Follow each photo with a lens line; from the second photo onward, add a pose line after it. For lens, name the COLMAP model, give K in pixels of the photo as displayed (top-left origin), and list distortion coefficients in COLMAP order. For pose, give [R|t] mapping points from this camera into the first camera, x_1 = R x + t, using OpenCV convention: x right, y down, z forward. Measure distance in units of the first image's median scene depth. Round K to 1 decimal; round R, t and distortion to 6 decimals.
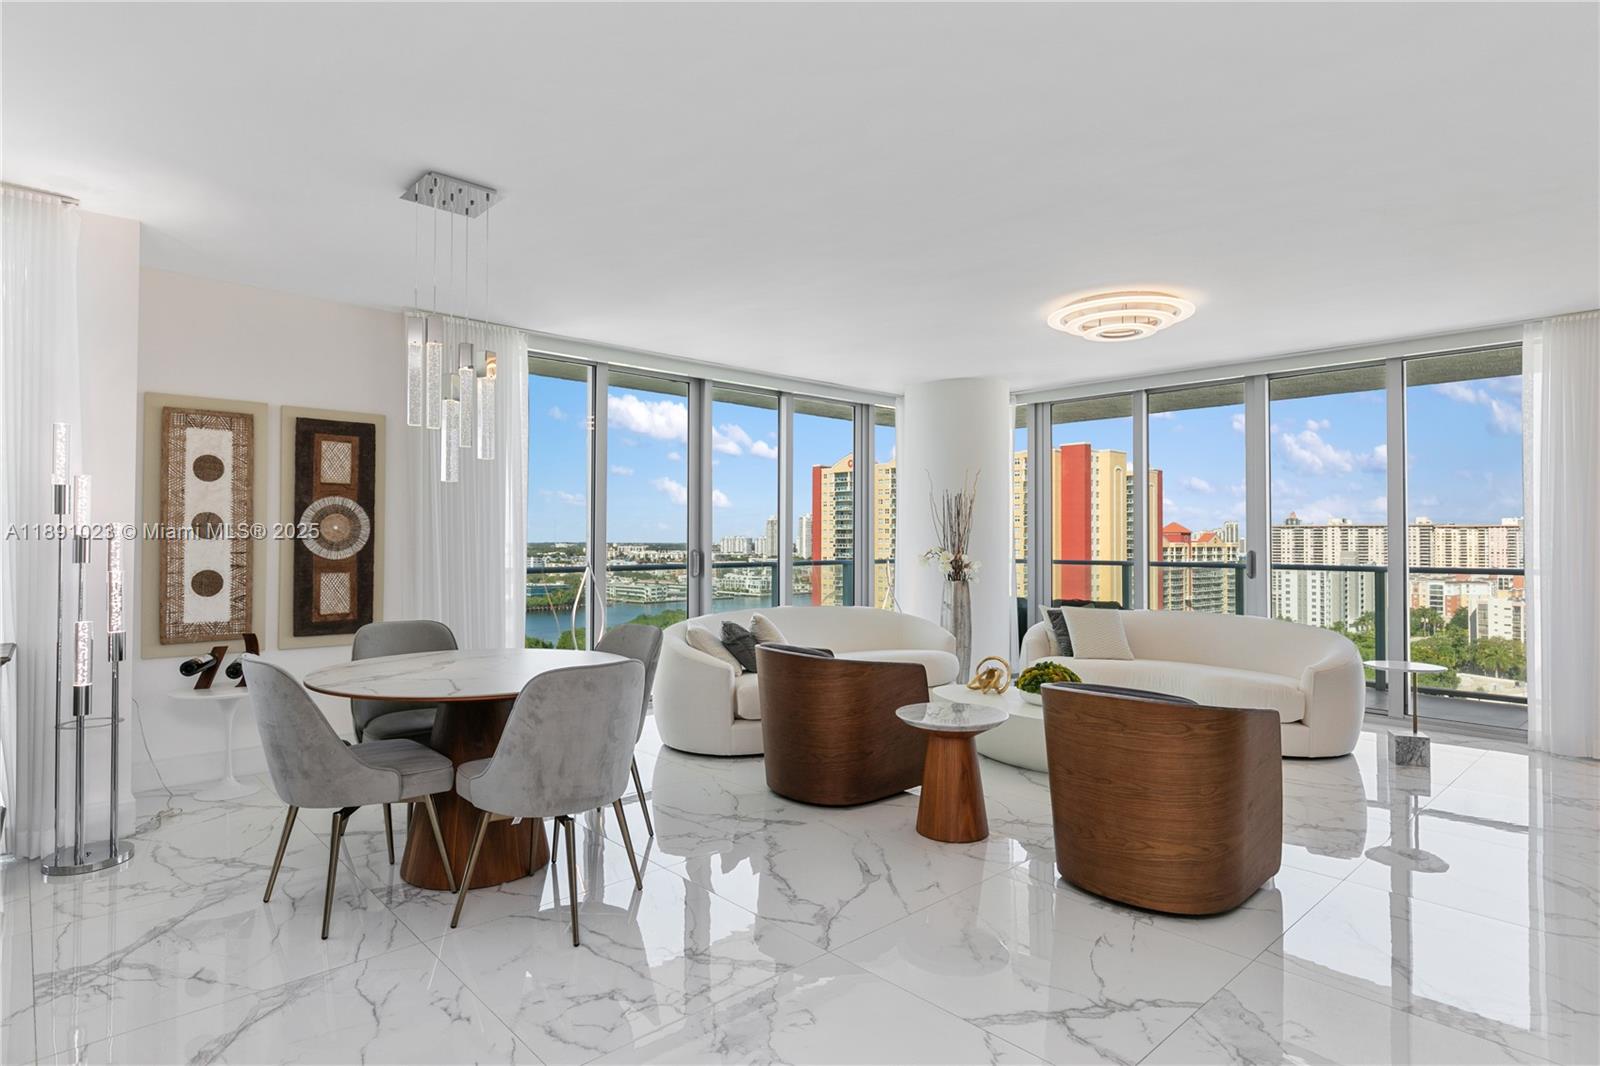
lens RADIAL K [[856.8, 0, 790.4], [0, 856.8, 521.1], [0, 0, 1]] dist [-0.002156, 0.001048]
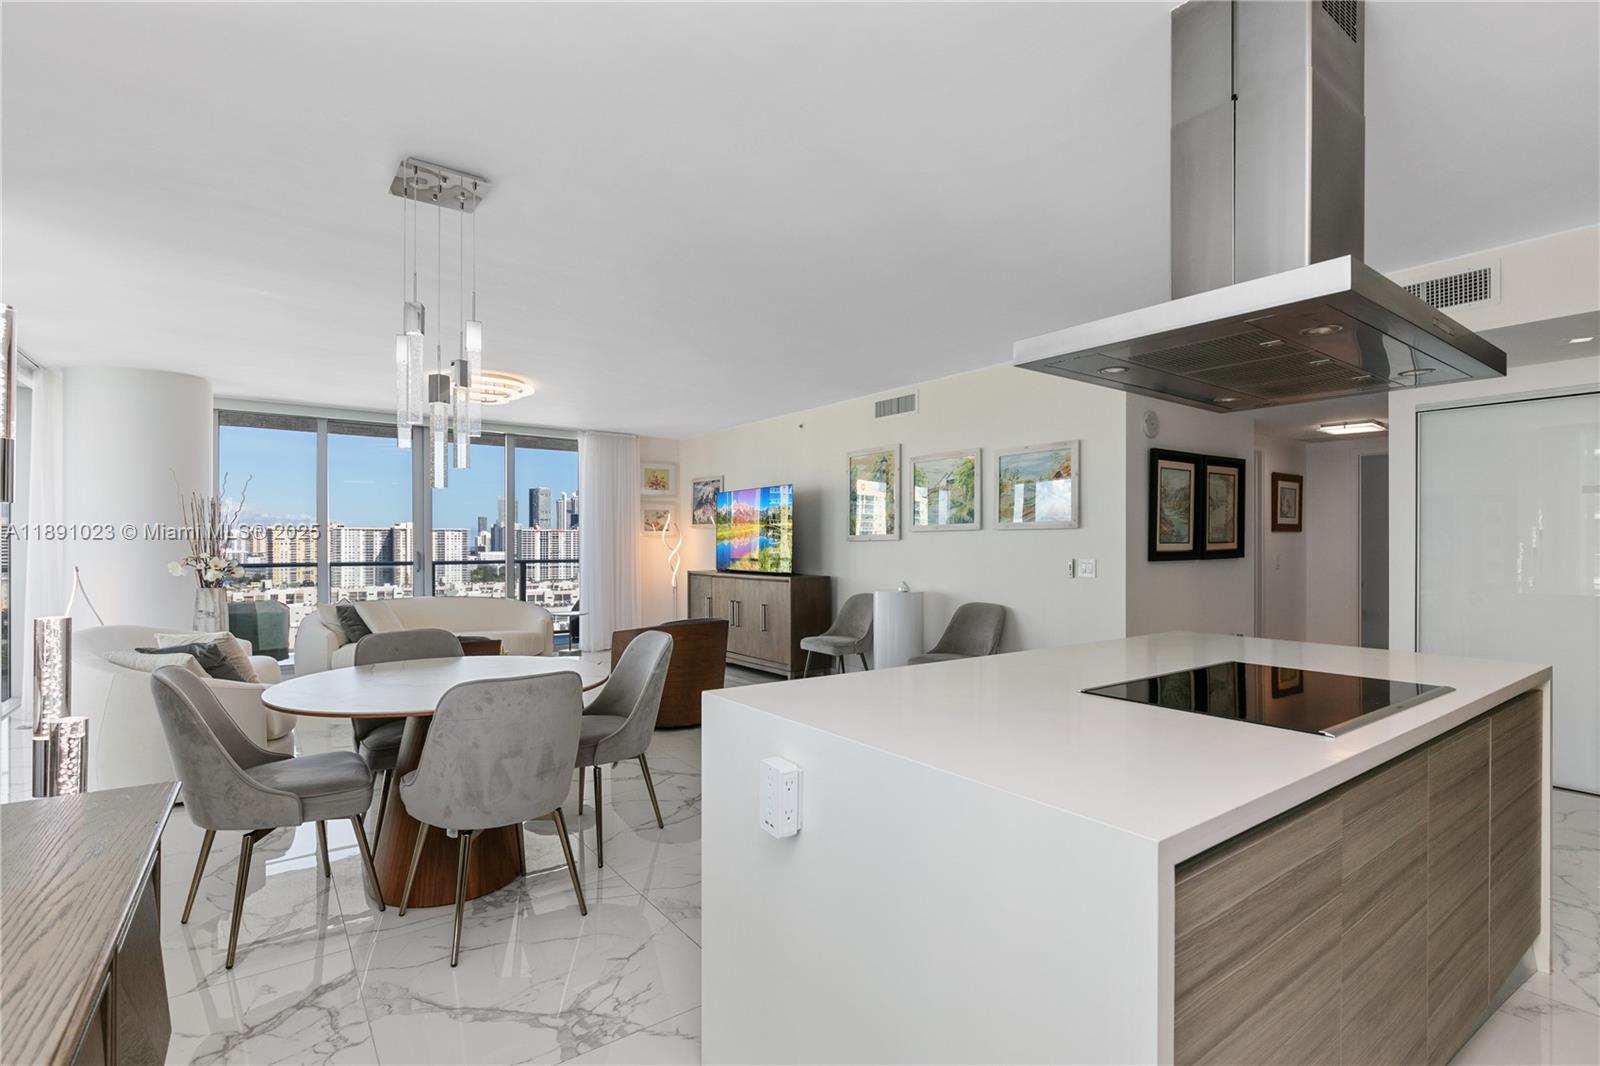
lens RADIAL K [[754.3, 0, 796.2], [0, 754.3, 542.4], [0, 0, 1]] dist [-0.005052, 0.000807]
pose [[0.114084, -0.004560, 0.993461, -0.534261], [-0.020203, 0.999772, 0.006909, -0.000664], [-0.993266, -0.020859, 0.113966, 0.229206]]
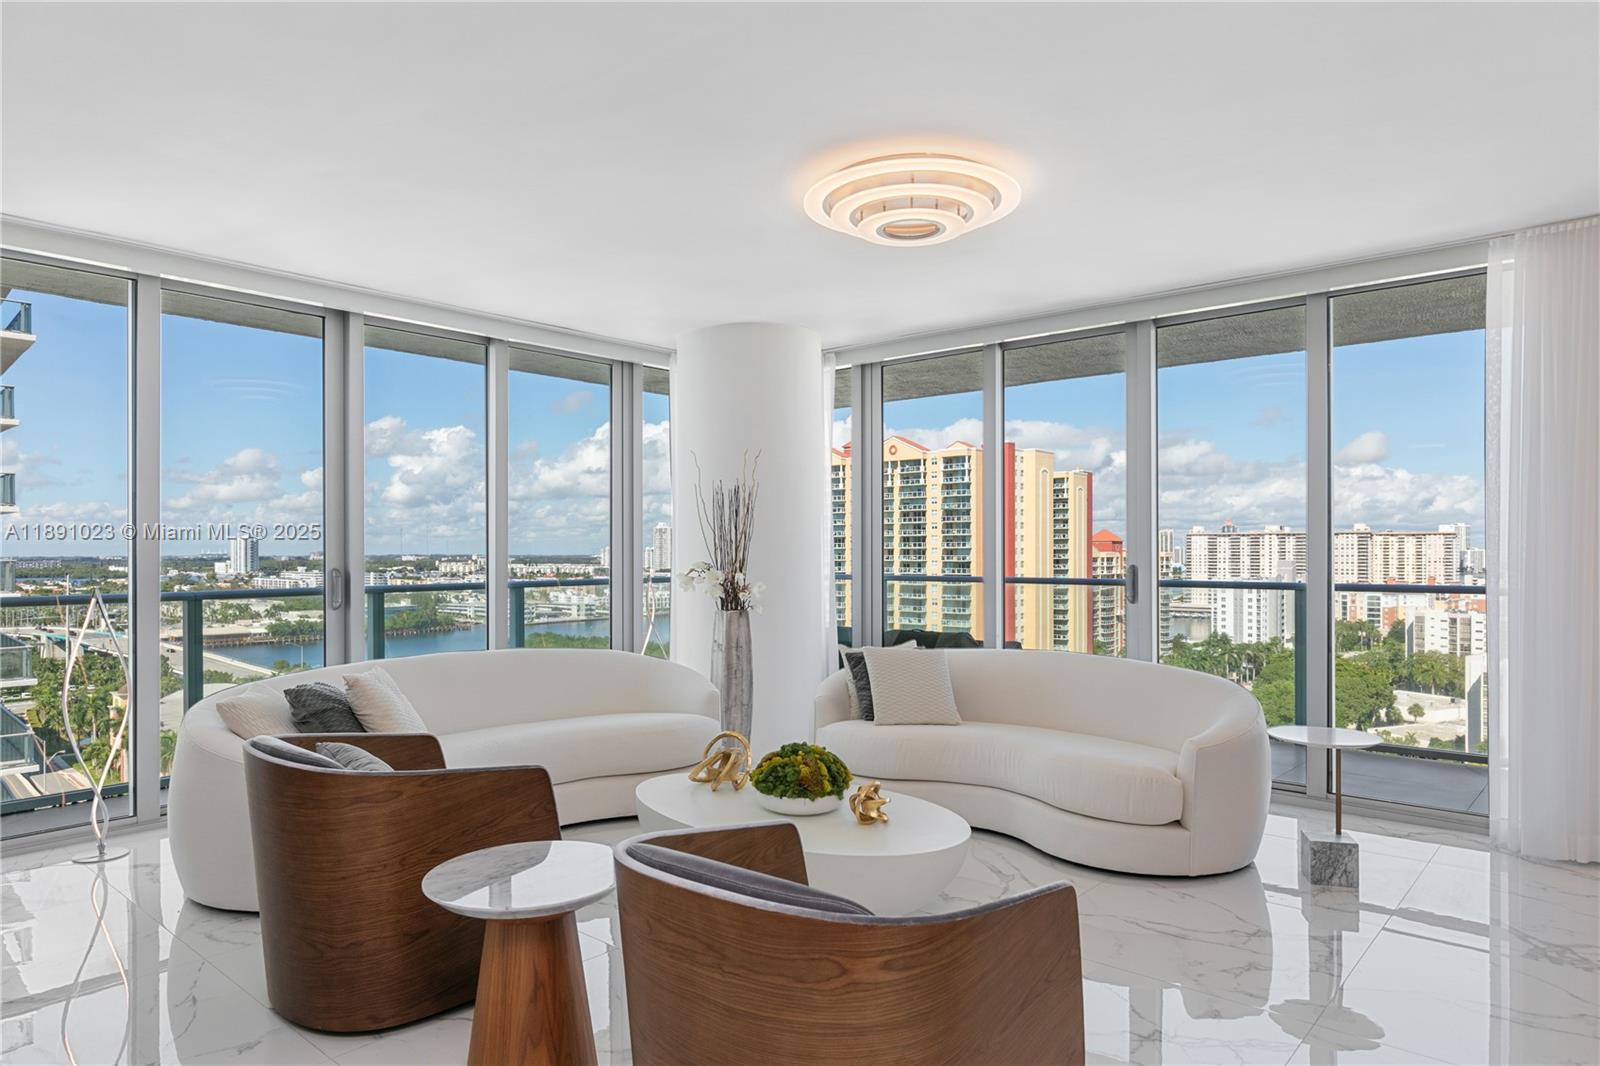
lens RADIAL K [[979.3, 0, 786.6], [0, 979.3, 543.5], [0, 0, 1]] dist [0.001876, -0.001043]
pose [[0.994373, -0.003222, 0.105891, 0.143335], [0.001666, 0.999889, 0.014780, 0.003321], [-0.105926, -0.014520, 0.994268, 0.186204]]
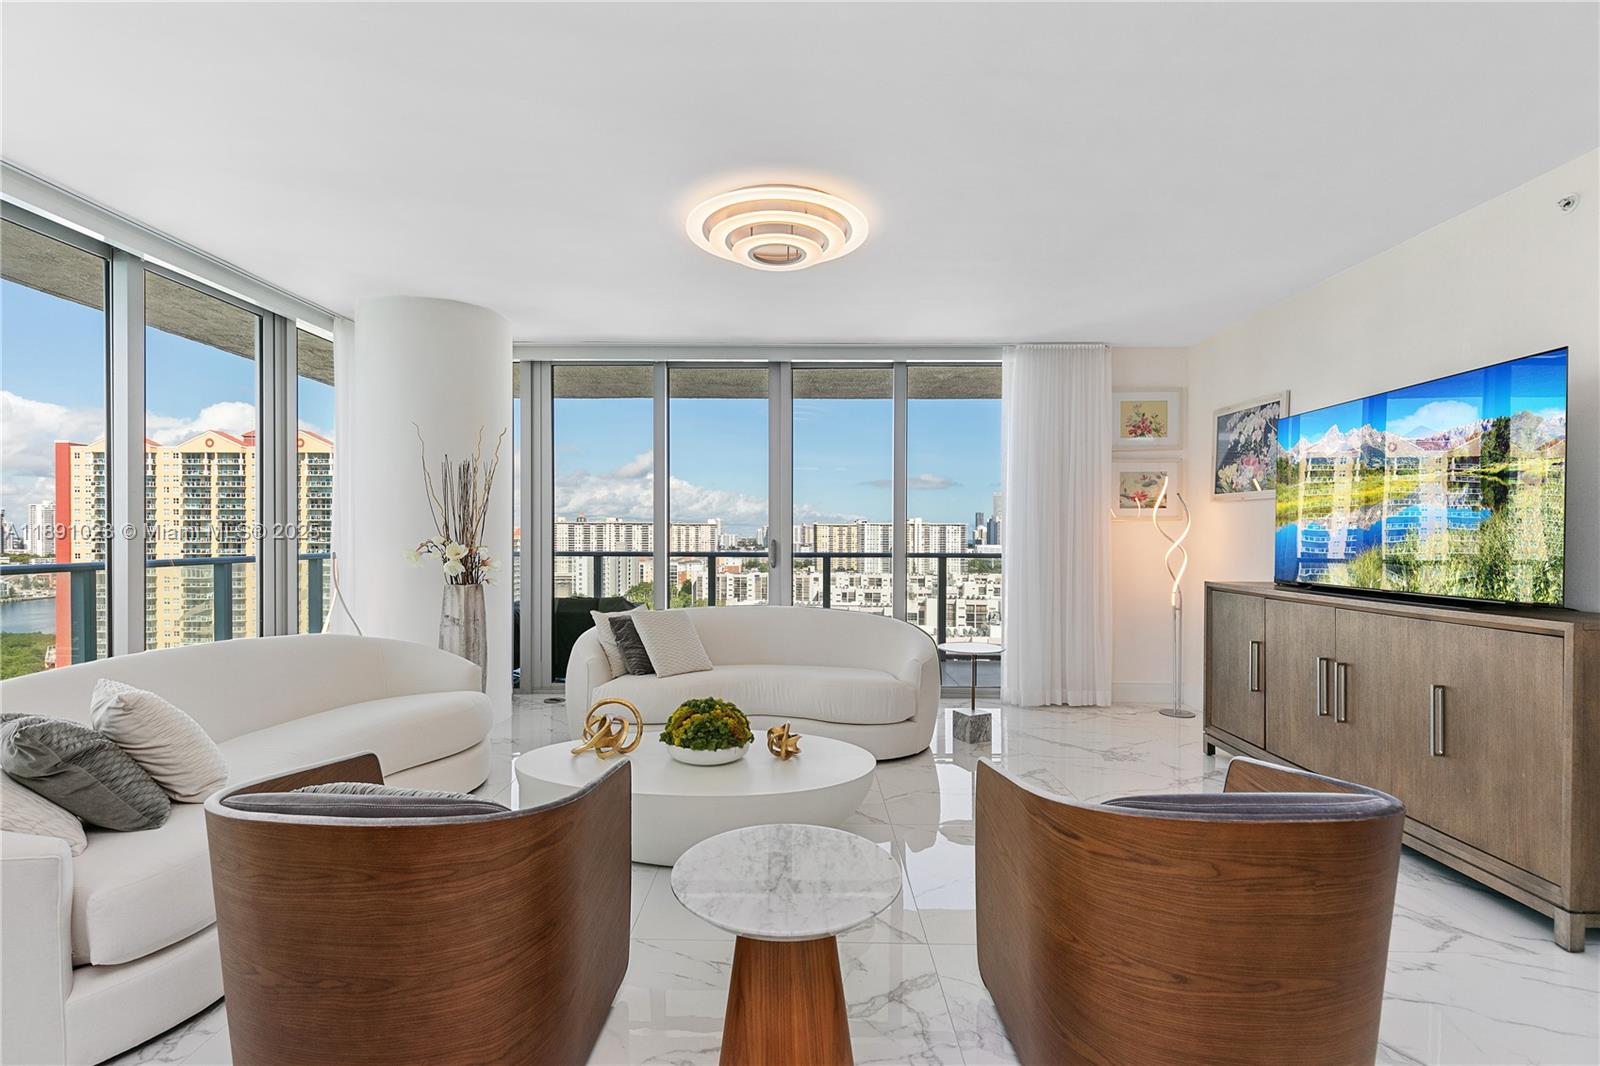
lens RADIAL K [[734.4, 0, 792.5], [0, 734.4, 541.2], [0, 0, 1]] dist [0.007546, -0.002012]
pose [[0.688549, -0.007305, 0.725153, -0.055830], [-0.016259, 0.999542, 0.025507, 0.013081], [-0.725008, -0.029353, 0.688115, 0.360533]]
